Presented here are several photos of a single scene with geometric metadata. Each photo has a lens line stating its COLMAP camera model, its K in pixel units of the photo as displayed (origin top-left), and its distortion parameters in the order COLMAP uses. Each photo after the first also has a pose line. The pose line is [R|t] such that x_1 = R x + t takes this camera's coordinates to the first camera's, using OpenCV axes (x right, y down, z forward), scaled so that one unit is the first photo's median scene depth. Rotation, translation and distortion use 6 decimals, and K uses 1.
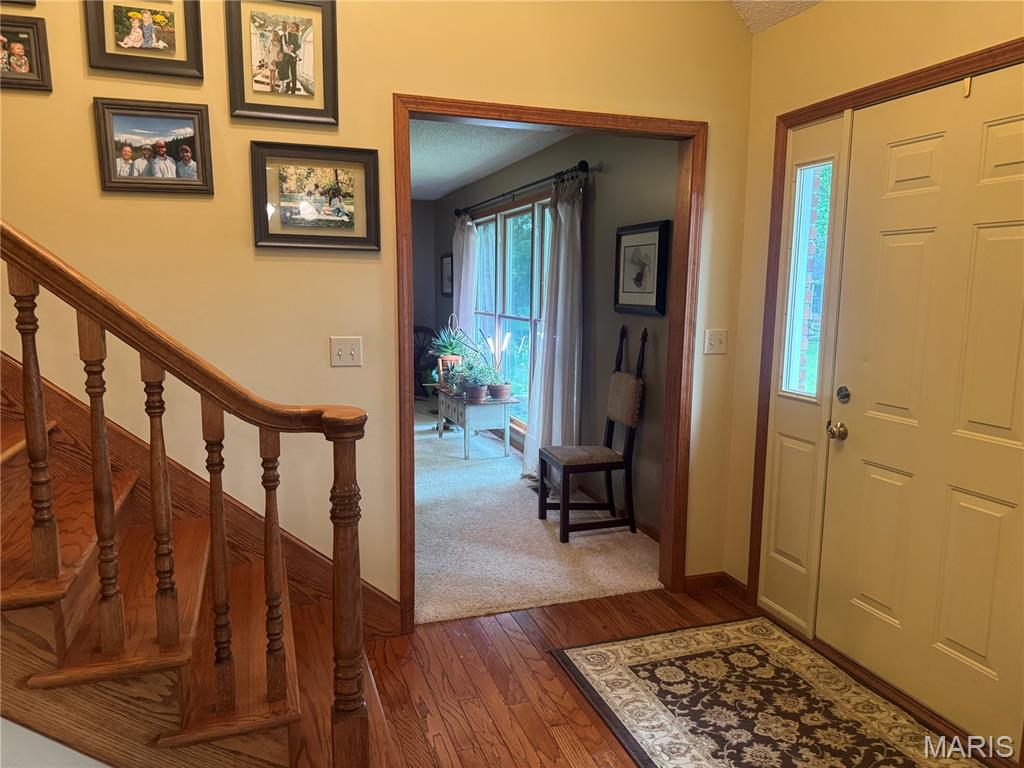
lens RADIAL K [[713.3, 0, 497.0], [0, 713.3, 383.9], [0, 0, 1]] dist [0.048368, -0.002992]
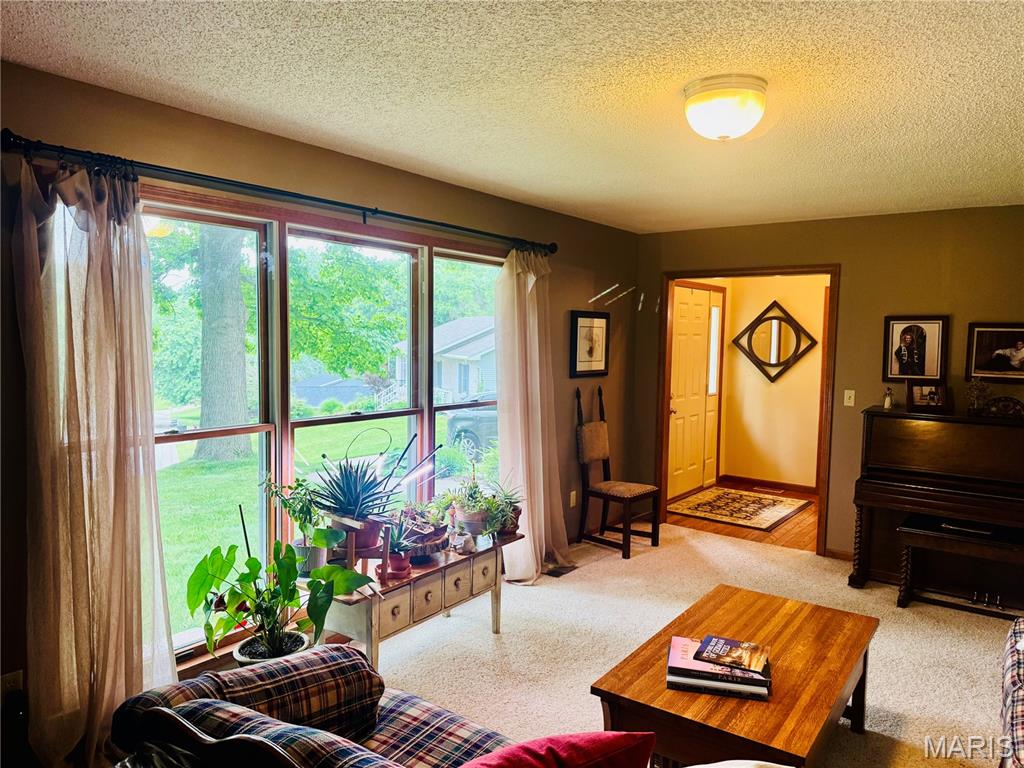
lens RADIAL K [[713.3, 0, 497.0], [0, 713.3, 383.9], [0, 0, 1]] dist [0.048368, -0.002992]
pose [[-0.567256, -0.075508, 0.820072, -0.777546], [0.097256, 0.982677, 0.157754, -0.305137], [-0.817778, 0.169244, -0.550086, 1.833899]]
